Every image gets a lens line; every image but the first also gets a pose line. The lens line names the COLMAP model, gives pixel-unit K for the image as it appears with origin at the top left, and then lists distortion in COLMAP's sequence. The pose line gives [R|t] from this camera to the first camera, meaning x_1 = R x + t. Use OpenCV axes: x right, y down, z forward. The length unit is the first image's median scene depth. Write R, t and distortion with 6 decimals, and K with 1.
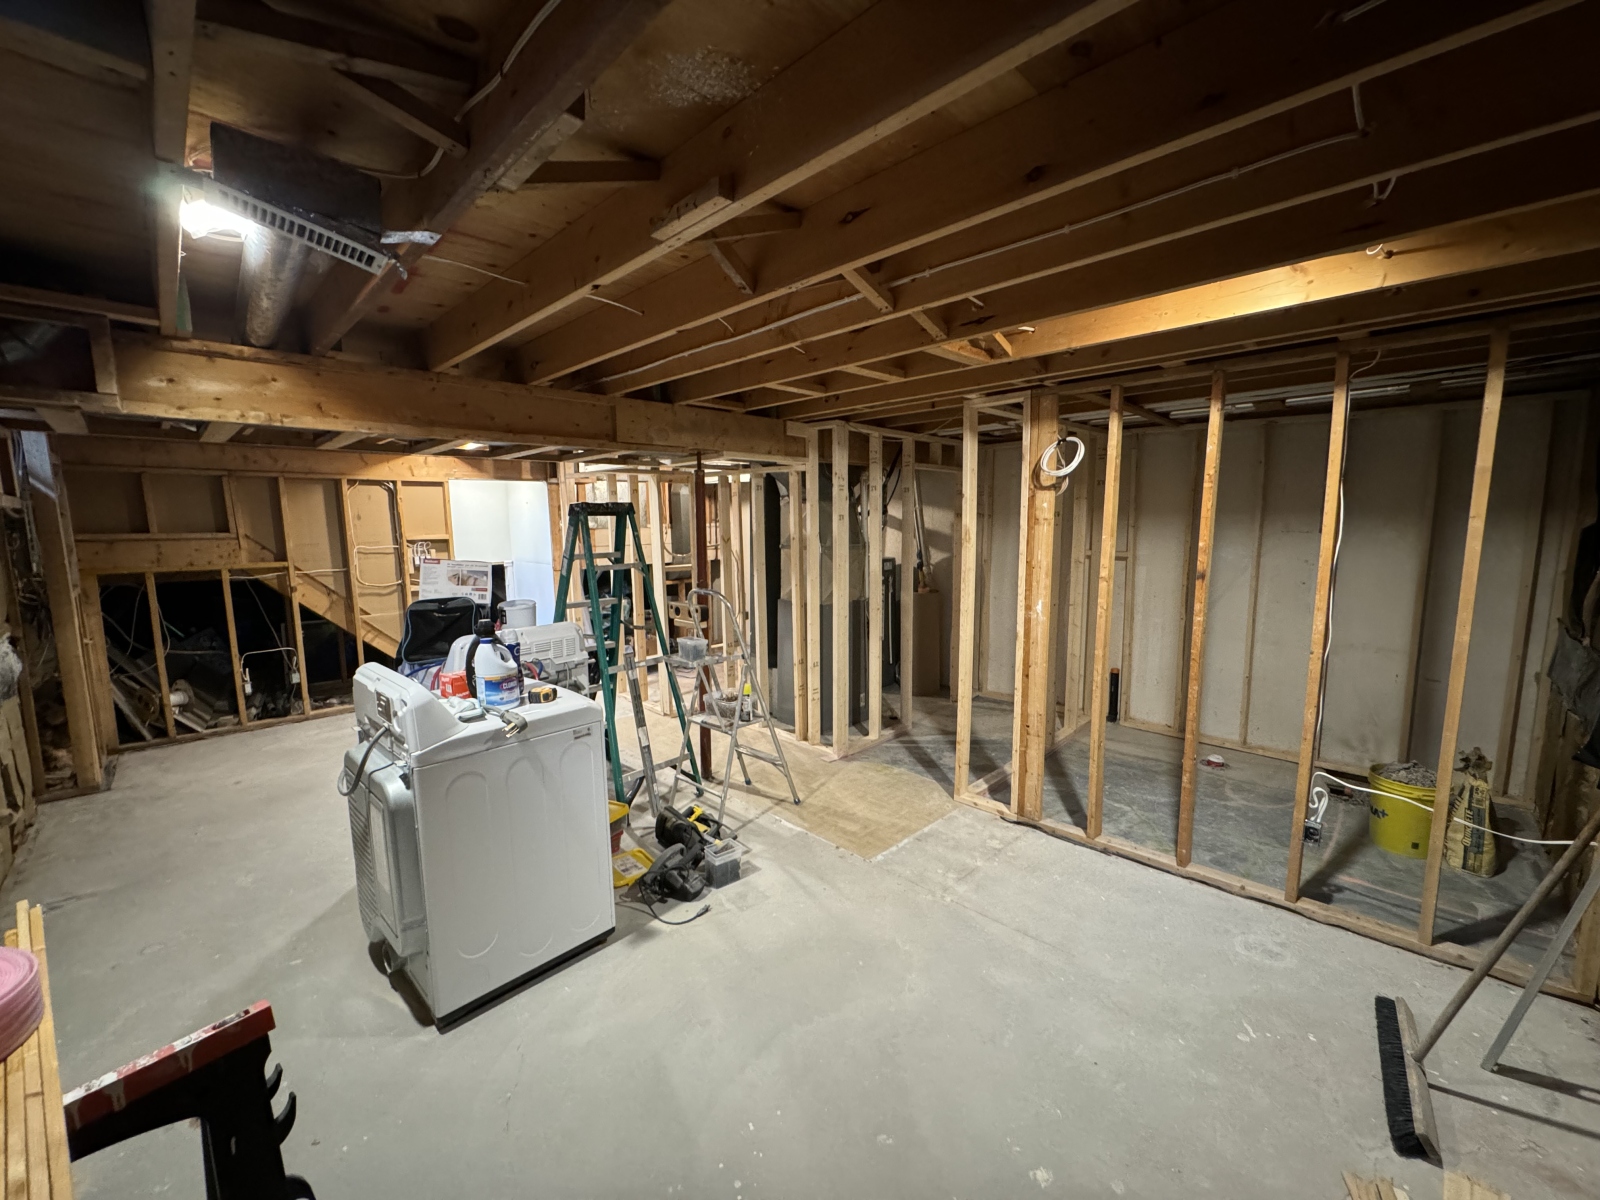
lens RADIAL K [[625.9, 0, 807.3], [0, 625.9, 595.0], [0, 0, 1]] dist [-0.005893, 0.001455]
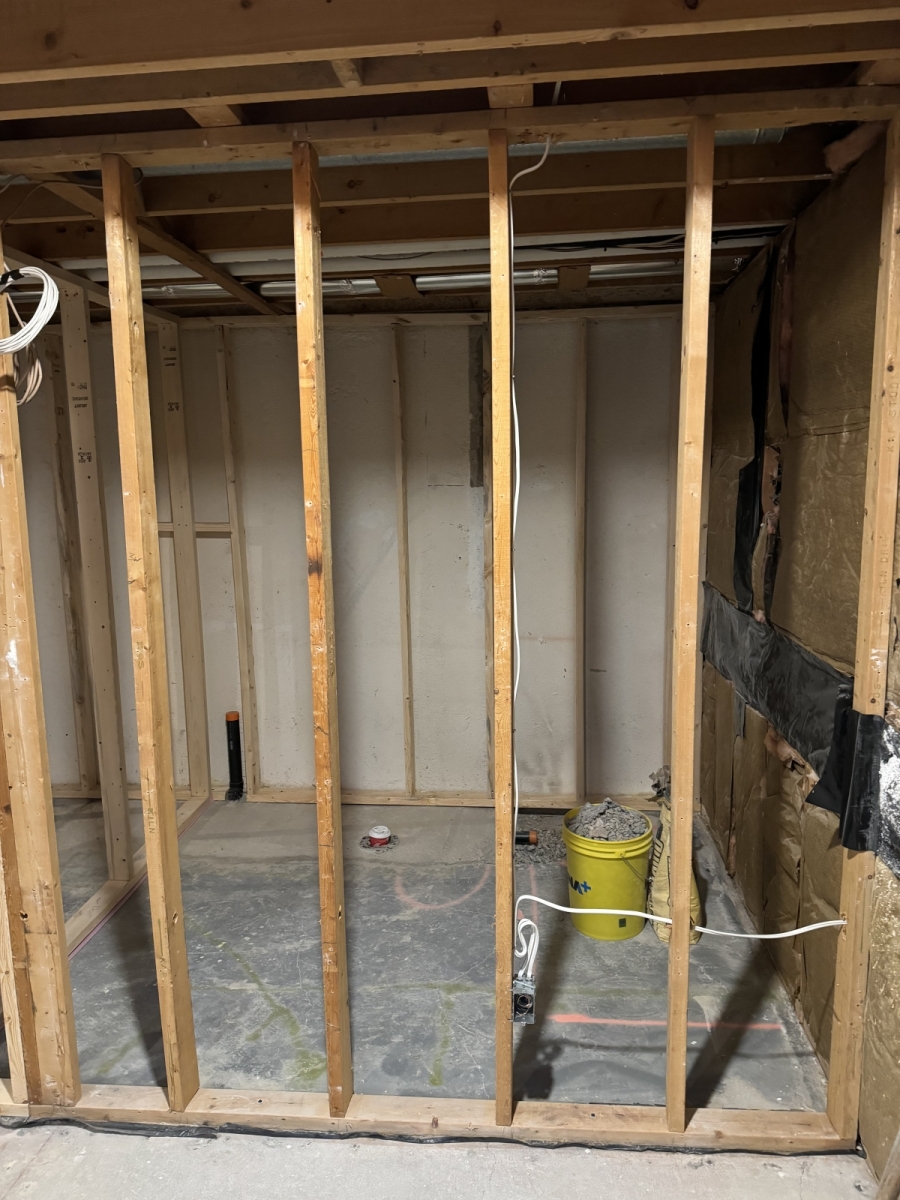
lens RADIAL K [[847.1, 0, 451.9], [0, 847.1, 605.3], [0, 0, 1]] dist [0.049297, -0.066850]
pose [[0.777413, -0.102018, 0.620662, 0.199410], [0.087893, 0.994697, 0.053407, -0.017927], [-0.622819, 0.013032, 0.782257, 0.272802]]
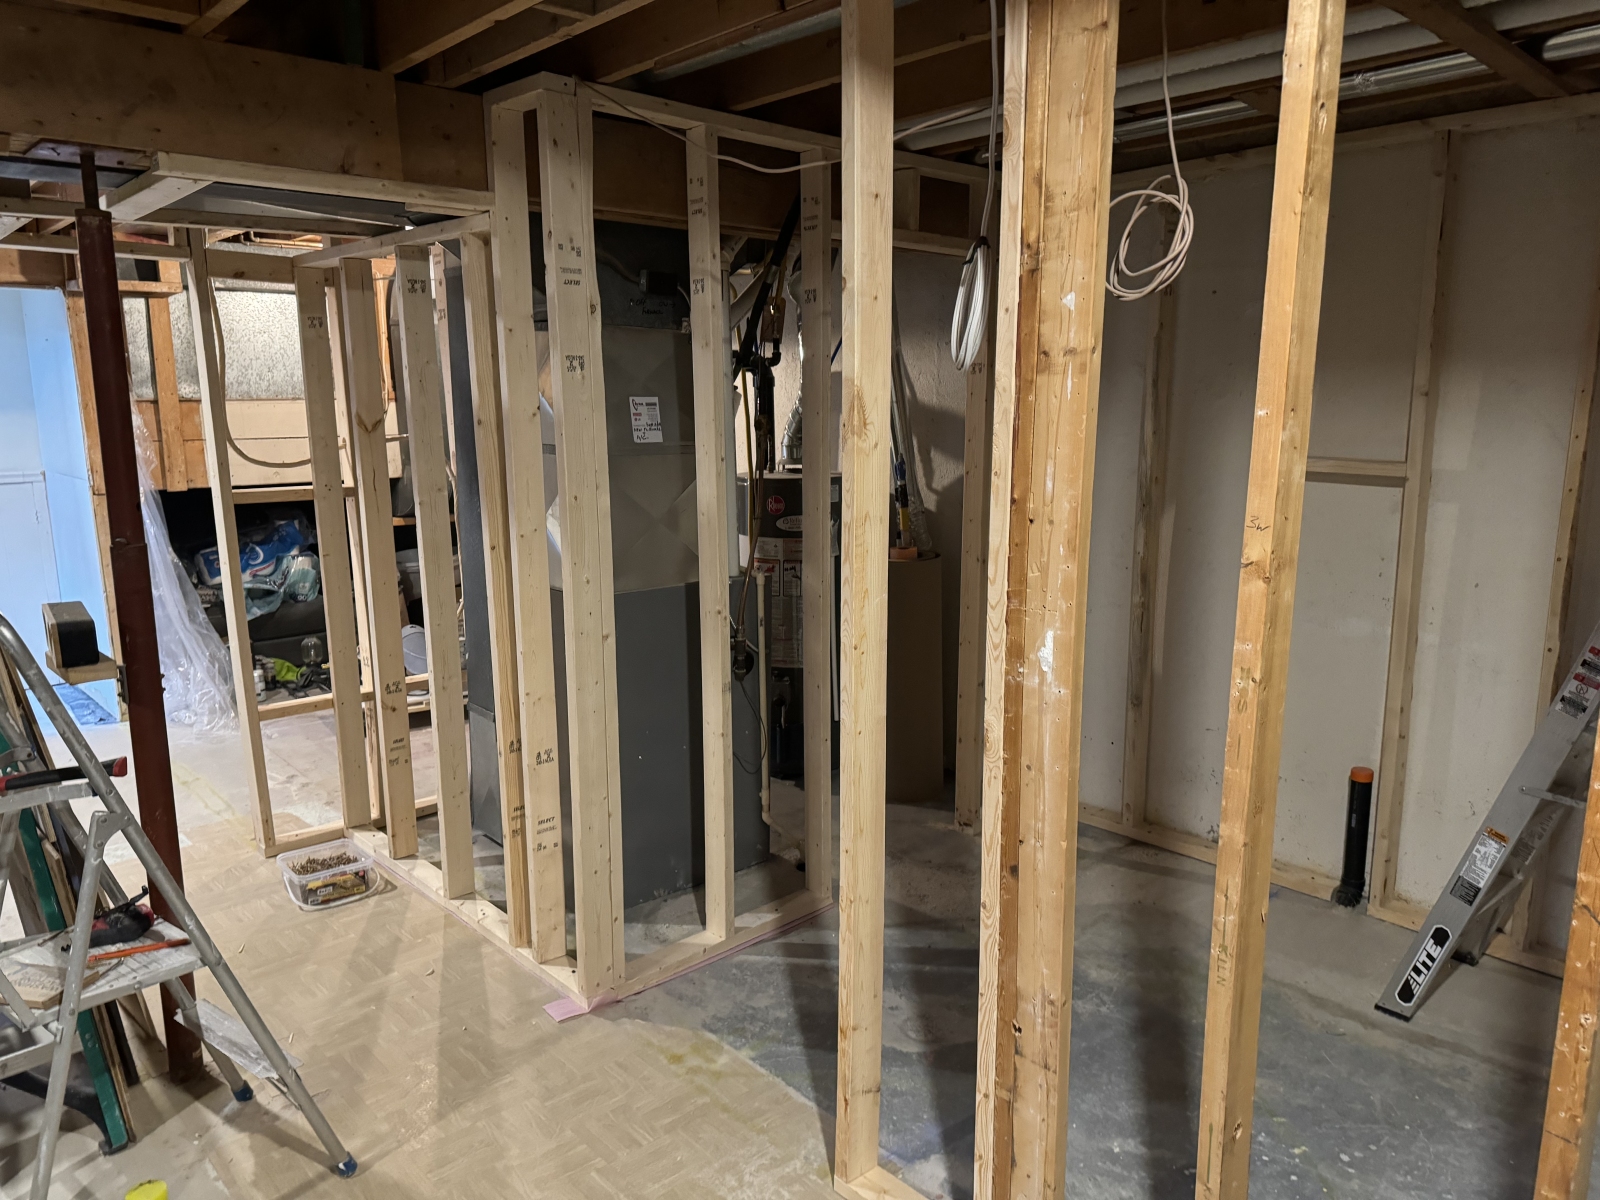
lens RADIAL K [[1129.5, 0, 792.7], [0, 1129.5, 602.5], [0, 0, 1]] dist [0.049297, -0.066850]
pose [[0.998876, 0.014325, -0.045191, 0.227137], [-0.011595, 0.998125, 0.060107, -0.029570], [0.045967, -0.059515, 0.997168, 0.382556]]
